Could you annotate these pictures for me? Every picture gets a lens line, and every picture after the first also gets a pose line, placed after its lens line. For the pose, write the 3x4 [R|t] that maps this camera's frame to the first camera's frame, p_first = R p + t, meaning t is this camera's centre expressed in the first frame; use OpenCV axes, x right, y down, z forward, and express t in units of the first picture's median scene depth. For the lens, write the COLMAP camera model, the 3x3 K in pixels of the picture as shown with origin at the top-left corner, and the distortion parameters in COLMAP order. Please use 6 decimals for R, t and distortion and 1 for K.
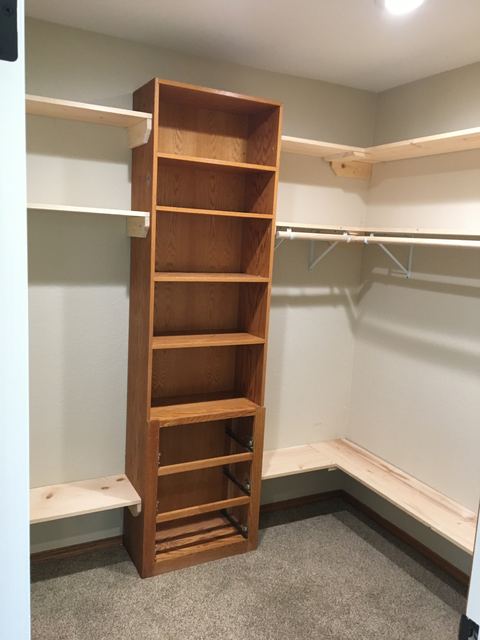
lens RADIAL K [[541.6, 0, 241.4], [0, 541.6, 319.0], [0, 0, 1]] dist [0.074446, -0.115313]
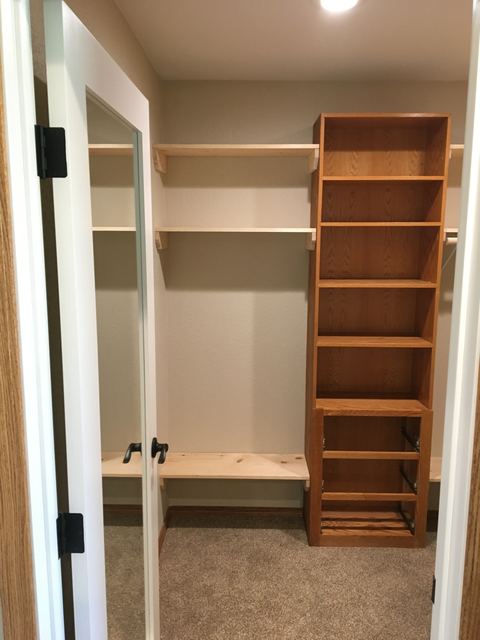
lens RADIAL K [[541.6, 0, 237.9], [0, 541.6, 319.7], [0, 0, 1]] dist [0.074446, -0.115313]
pose [[0.875784, 0.026746, -0.481961, 0.222756], [-0.031354, 0.999507, -0.001507, 0.005384], [0.481683, 0.016431, 0.876192, -0.084626]]
